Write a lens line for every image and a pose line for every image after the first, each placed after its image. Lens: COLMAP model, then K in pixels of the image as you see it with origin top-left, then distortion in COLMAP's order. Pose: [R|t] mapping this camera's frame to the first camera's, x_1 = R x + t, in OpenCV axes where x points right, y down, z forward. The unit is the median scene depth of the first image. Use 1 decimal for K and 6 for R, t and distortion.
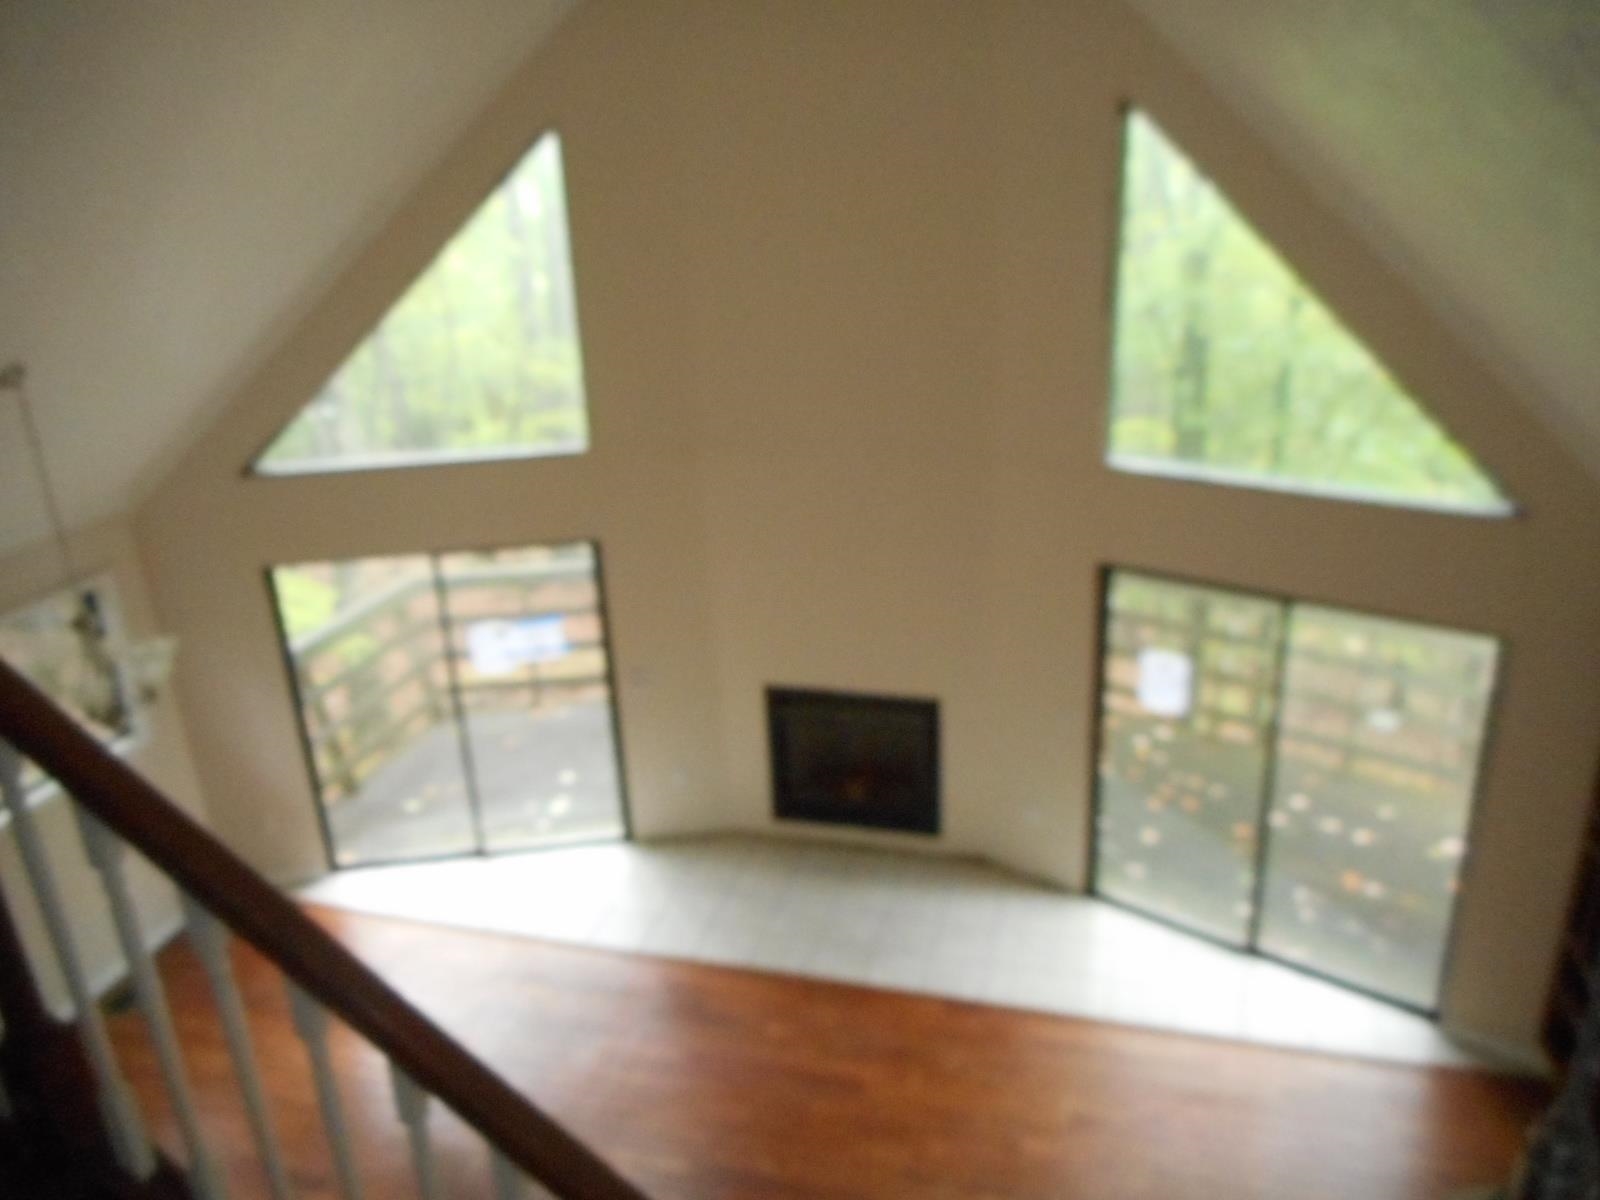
lens RADIAL K [[1219.2, 0, 800.0], [0, 1219.2, 600.0], [0, 0, 1]] dist [0.011962, 0.001545]
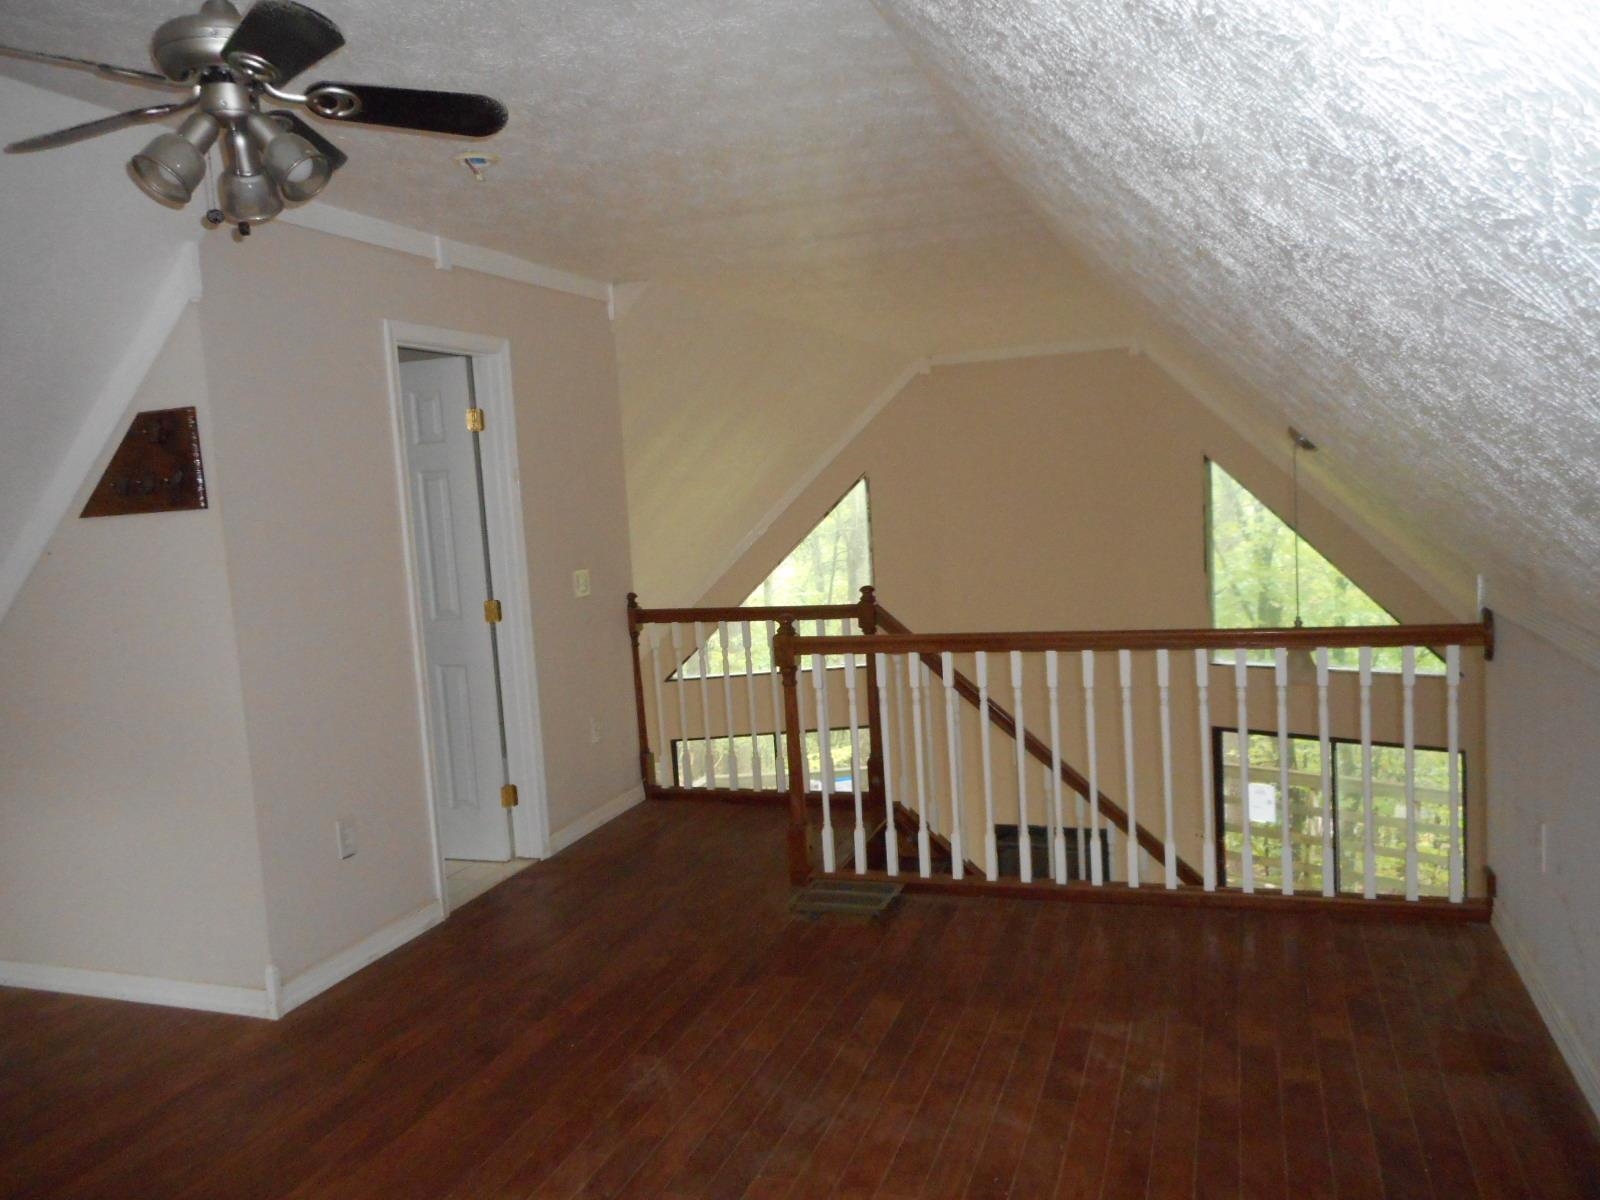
lens RADIAL K [[1219.2, 0, 800.0], [0, 1219.2, 600.0], [0, 0, 1]] dist [0.011962, 0.001545]
pose [[0.997049, -0.007881, -0.076359, -0.146297], [-0.013082, 0.962724, -0.270170, 0.213747], [0.075642, 0.270372, 0.959780, -0.528900]]
